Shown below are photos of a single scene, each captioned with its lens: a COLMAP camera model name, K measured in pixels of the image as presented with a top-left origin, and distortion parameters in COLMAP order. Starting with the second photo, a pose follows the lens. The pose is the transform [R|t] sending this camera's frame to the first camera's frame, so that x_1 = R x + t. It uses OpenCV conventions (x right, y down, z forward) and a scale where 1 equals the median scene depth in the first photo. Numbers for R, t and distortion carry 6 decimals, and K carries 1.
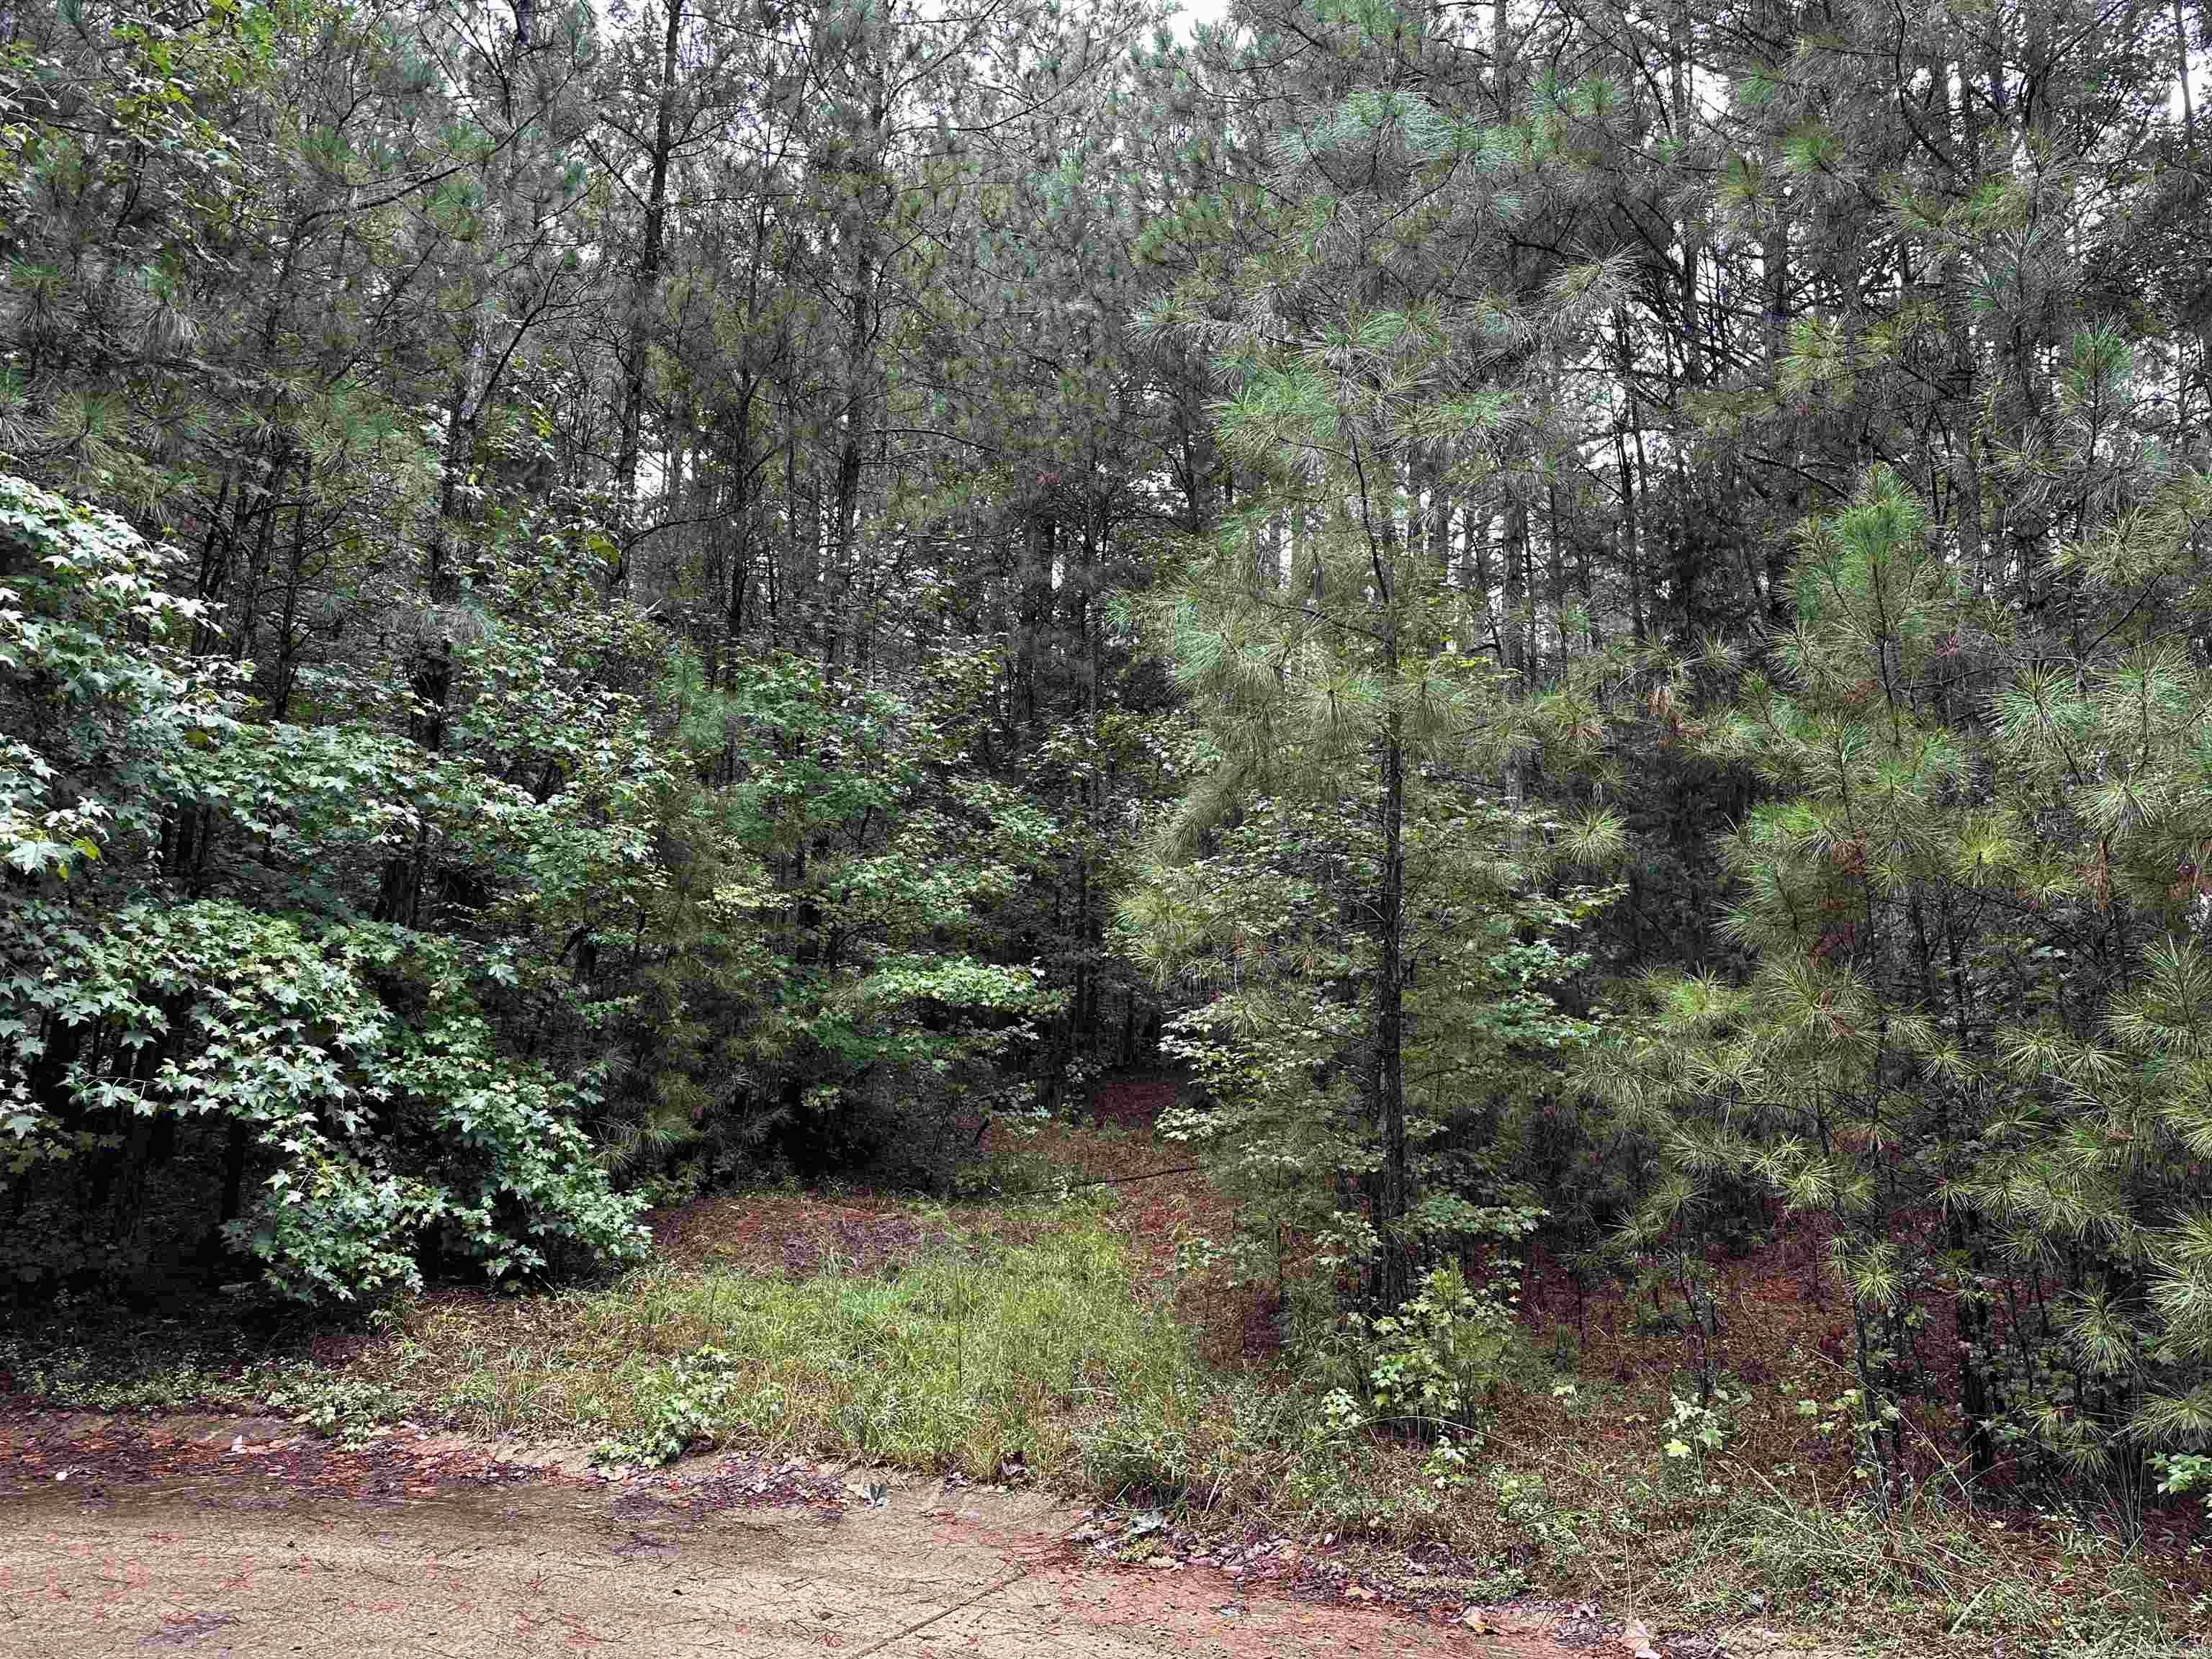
lens RADIAL K [[1510.8, 0, 1106.0], [0, 1510.8, 829.5], [0, 0, 1]] dist [0.083503, -0.102461]
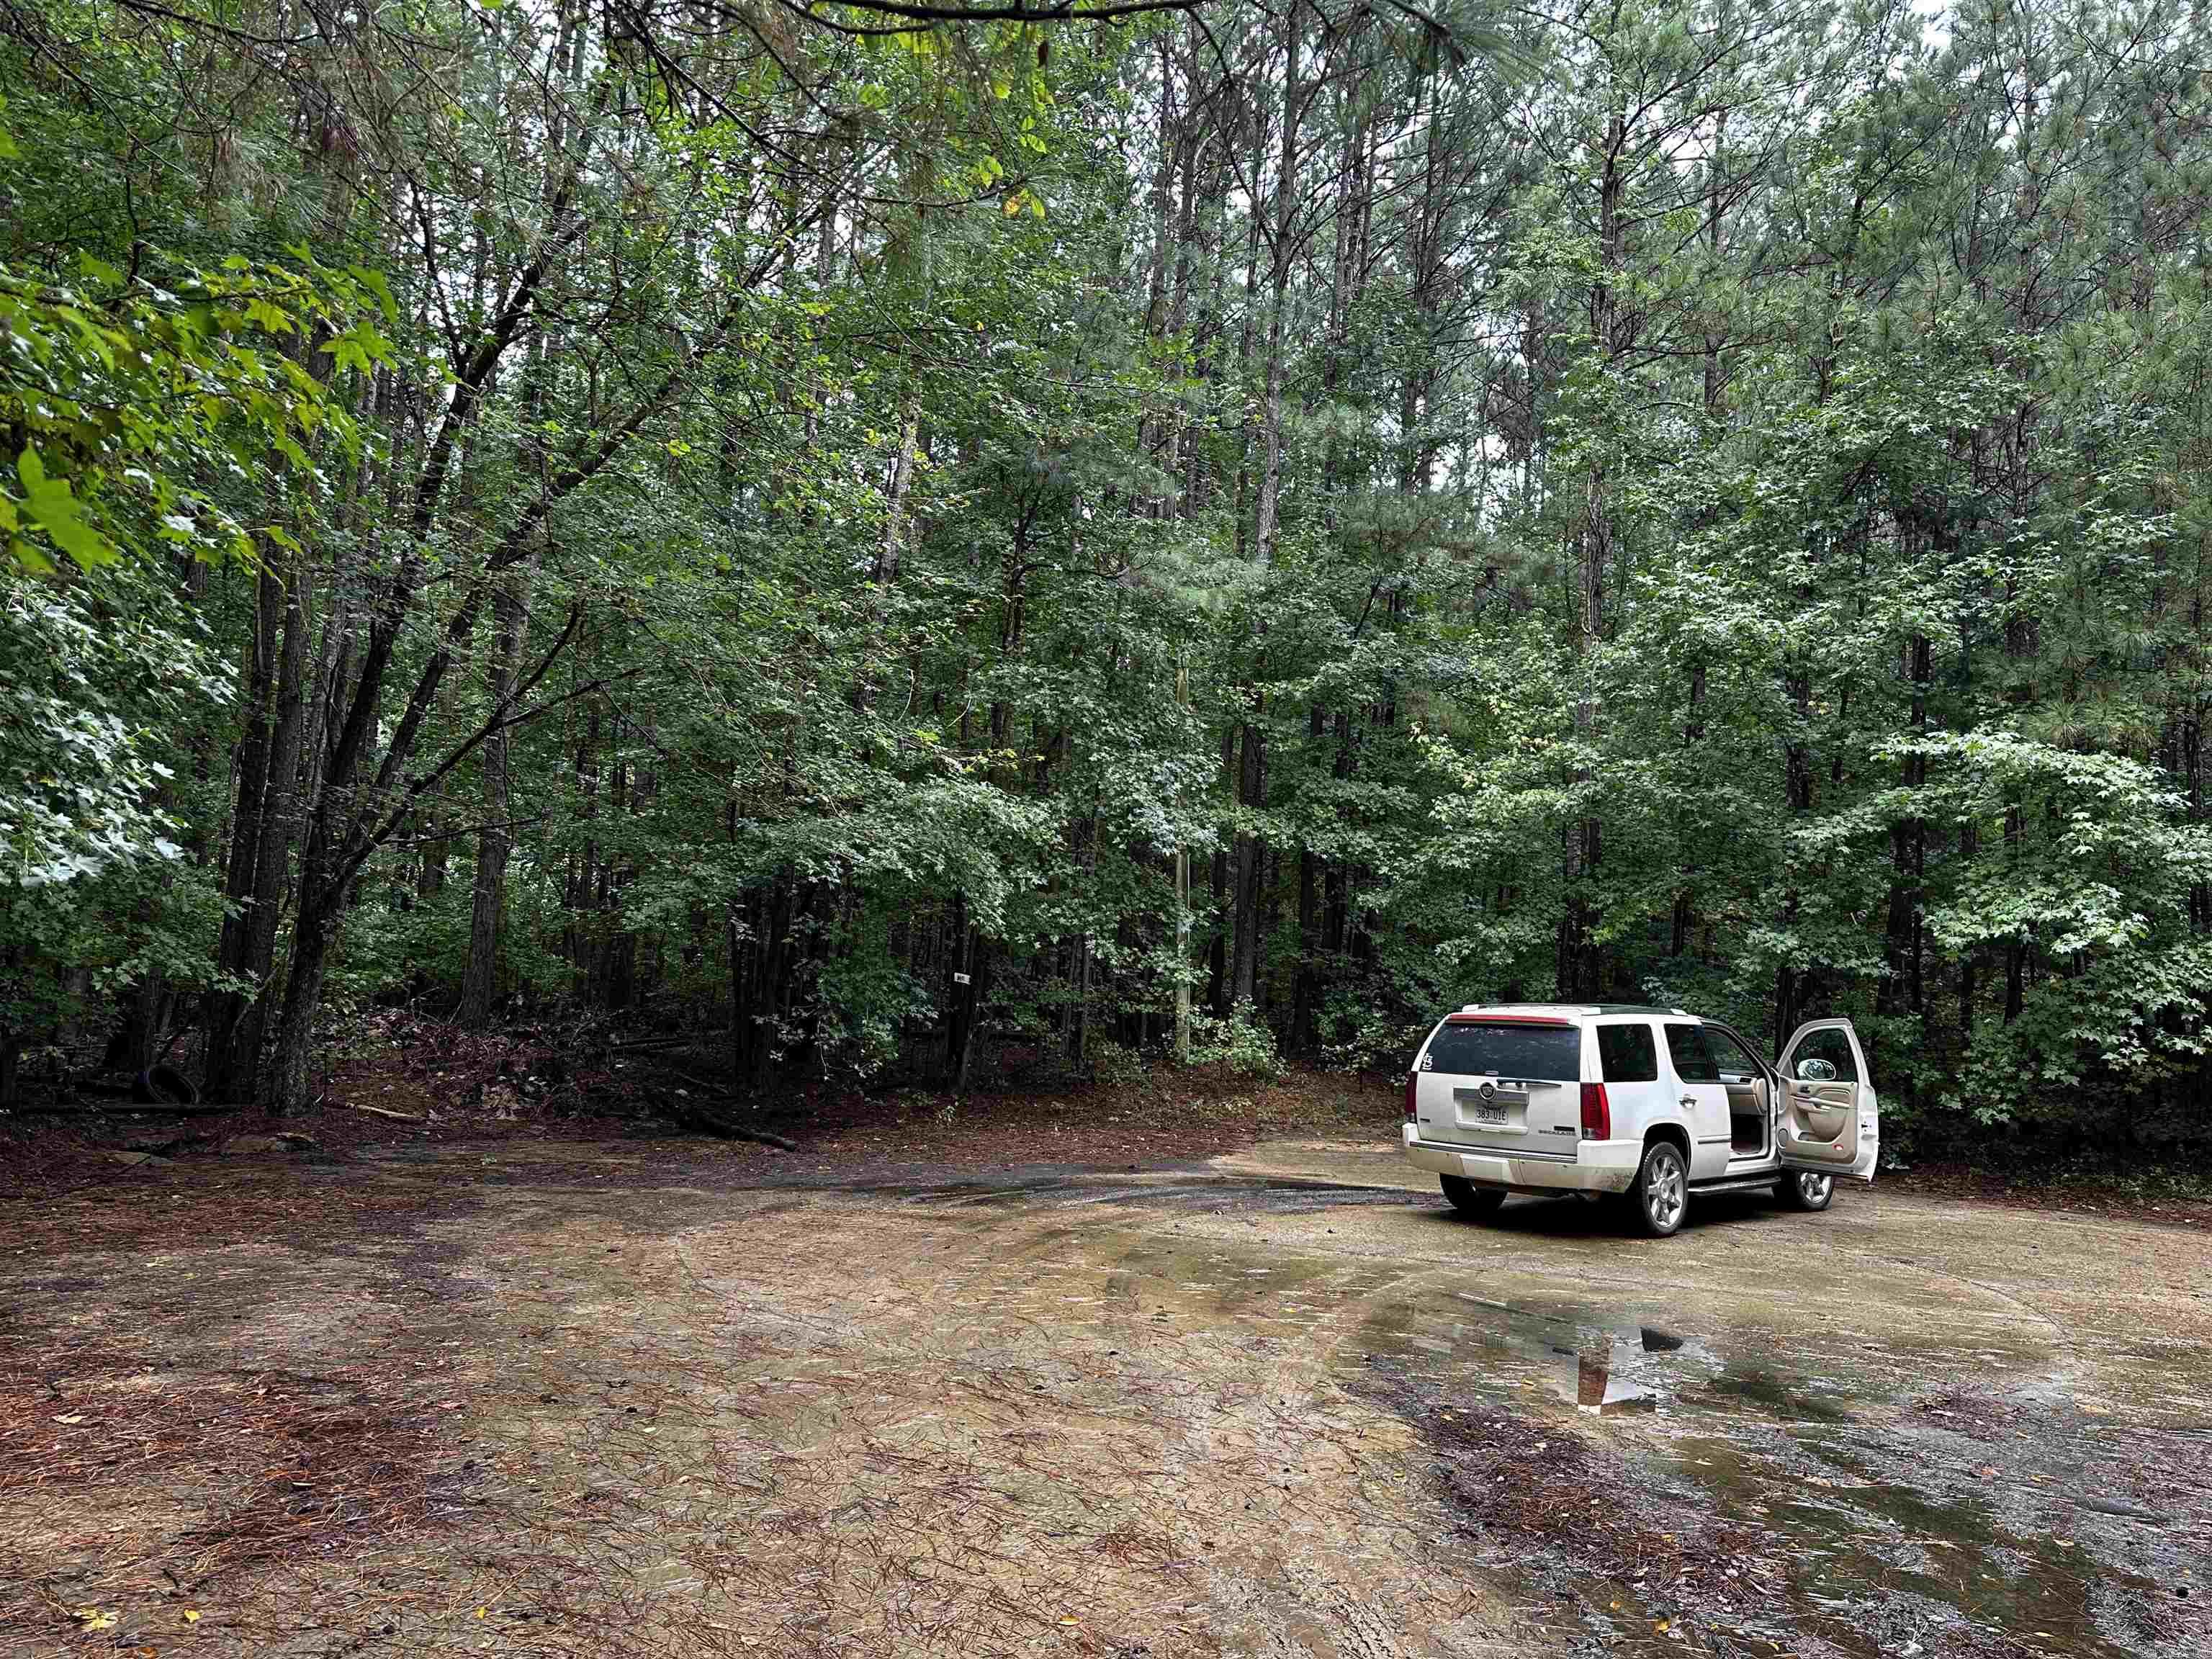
lens RADIAL K [[1550.8, 0, 1106.0], [0, 1550.8, 829.5], [0, 0, 1]] dist [-0.001113, -0.003061]
pose [[0.349395, -0.126146, -0.928445, 0.609214], [0.154958, 0.985030, -0.075520, -0.132079], [0.924073, -0.117483, 0.363712, -0.786872]]
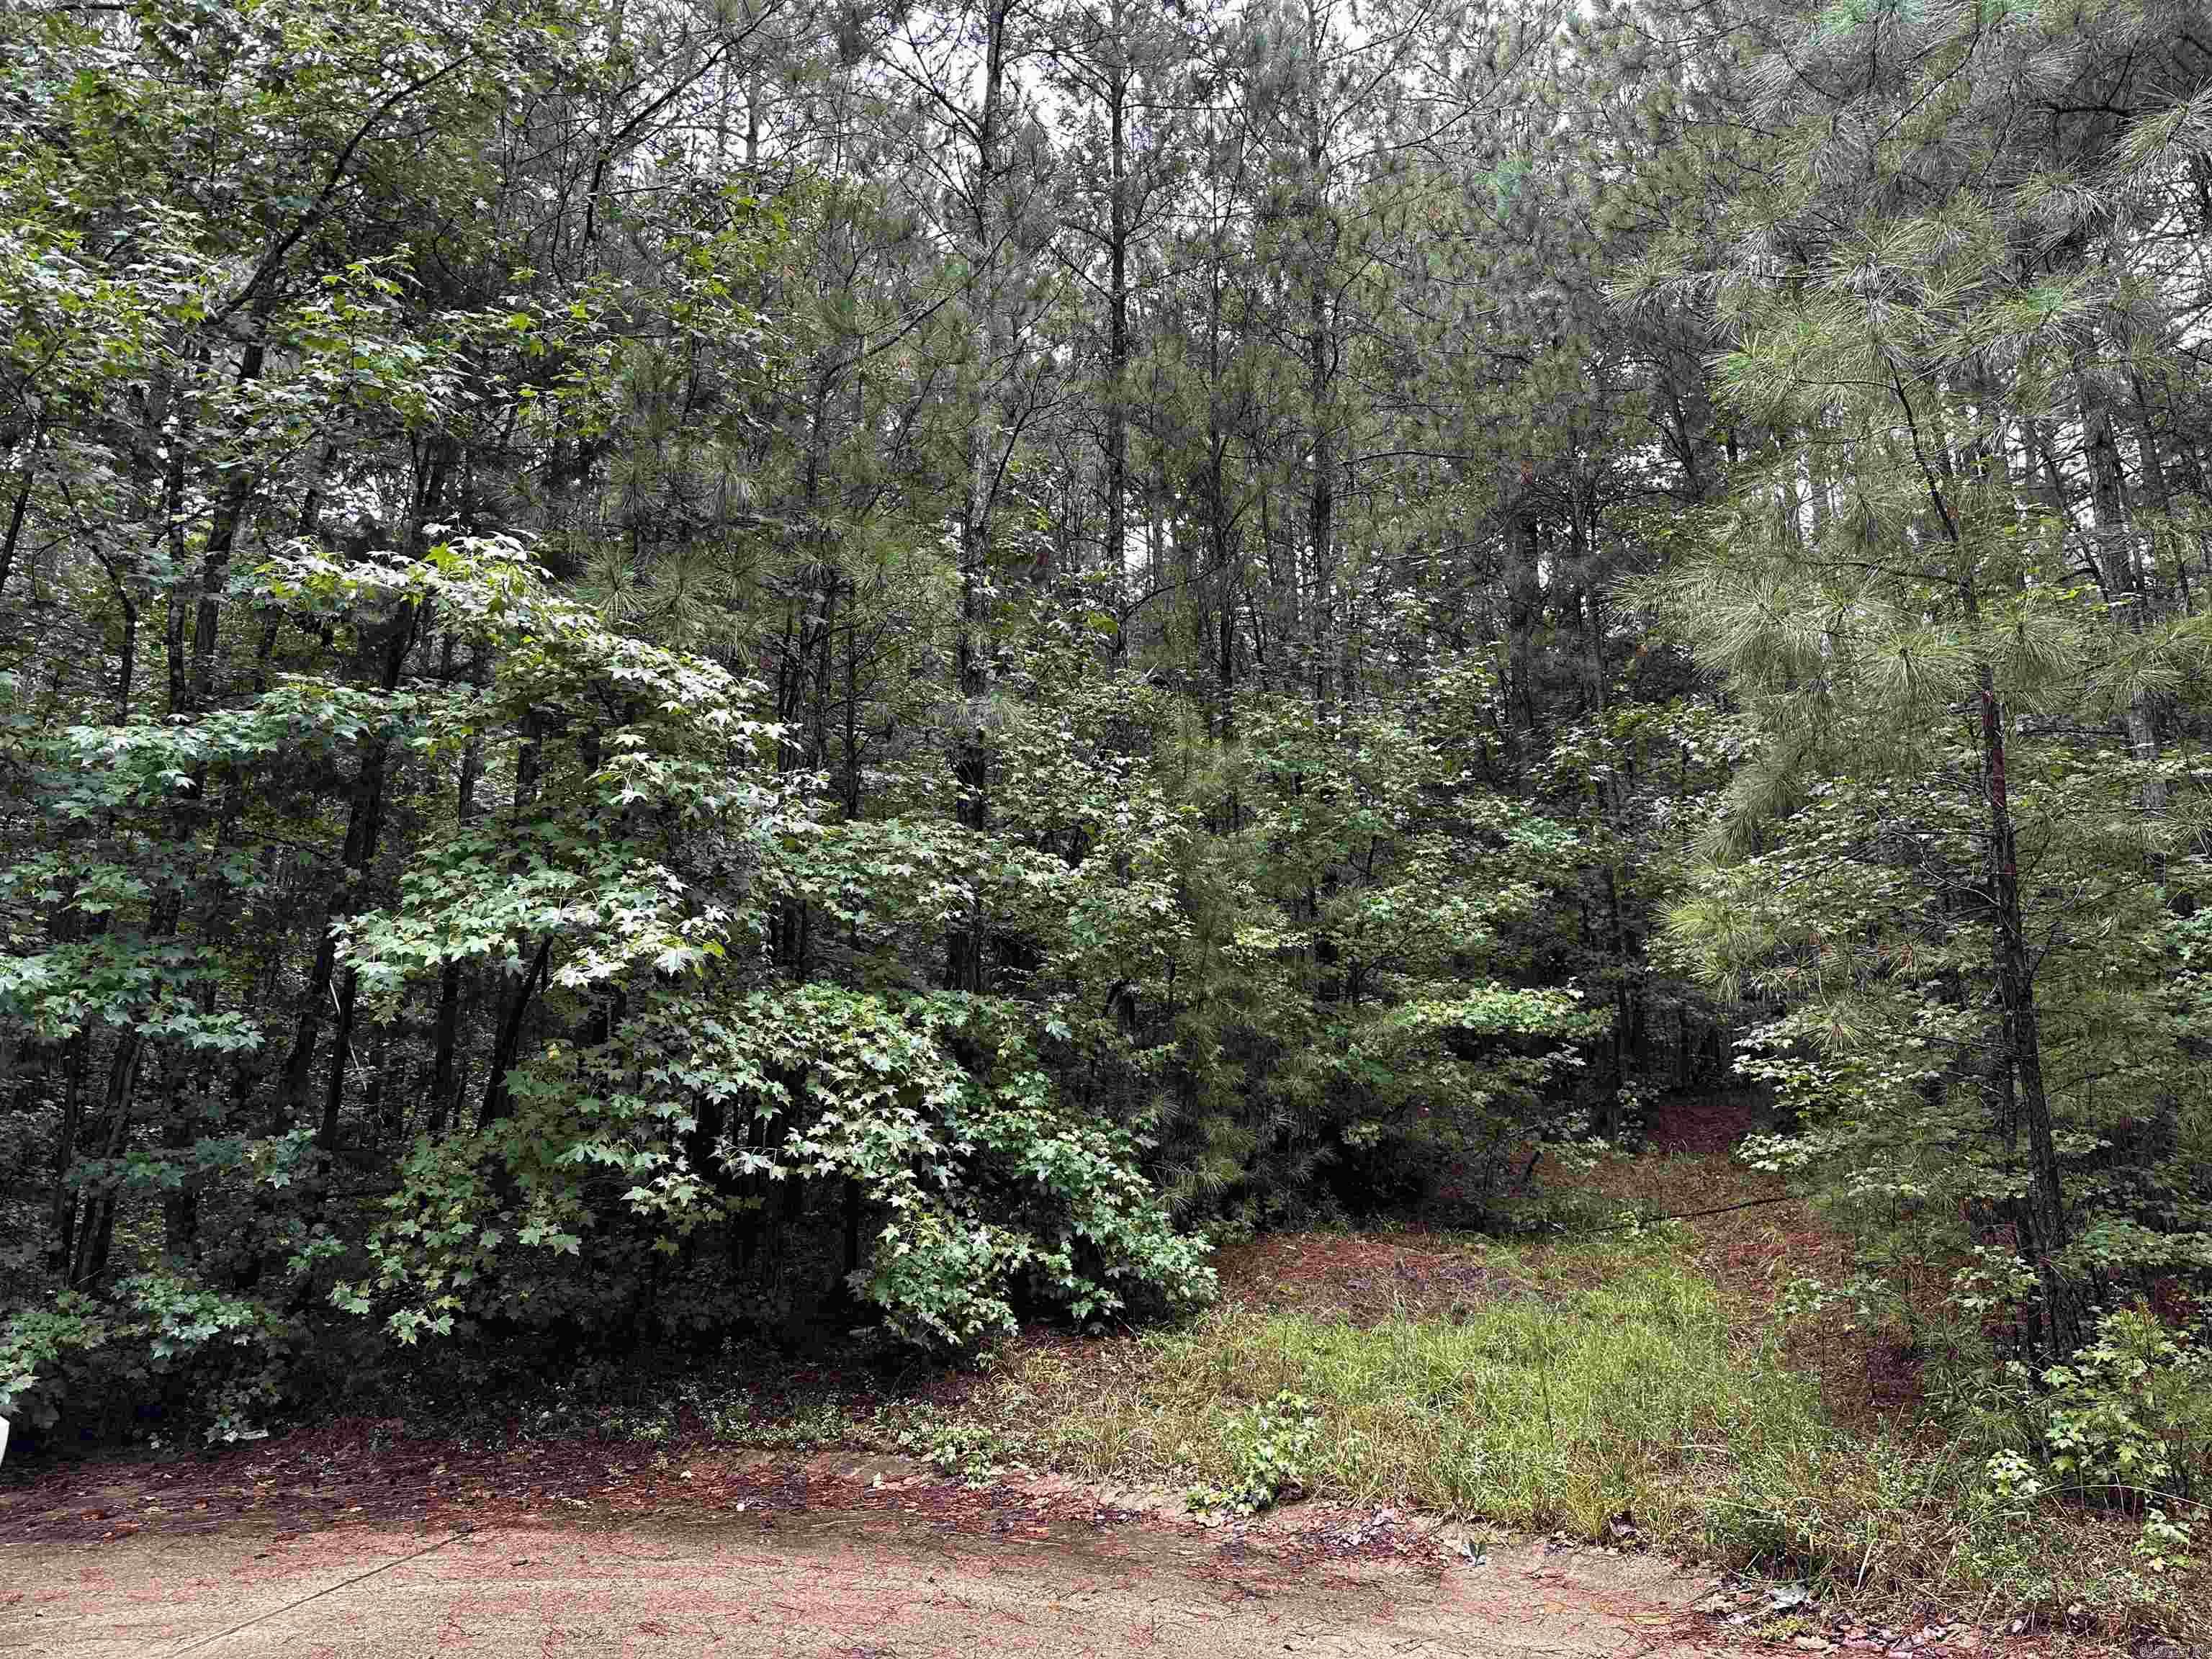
lens RADIAL K [[1501.8, 0, 1106.0], [0, 1501.8, 829.5], [0, 0, 1]] dist [0.124117, -0.226435]
pose [[0.939677, -0.111170, -0.323495, -0.006437], [0.104333, 0.993799, -0.038460, -0.001673], [0.325764, 0.002389, 0.945448, 0.015381]]
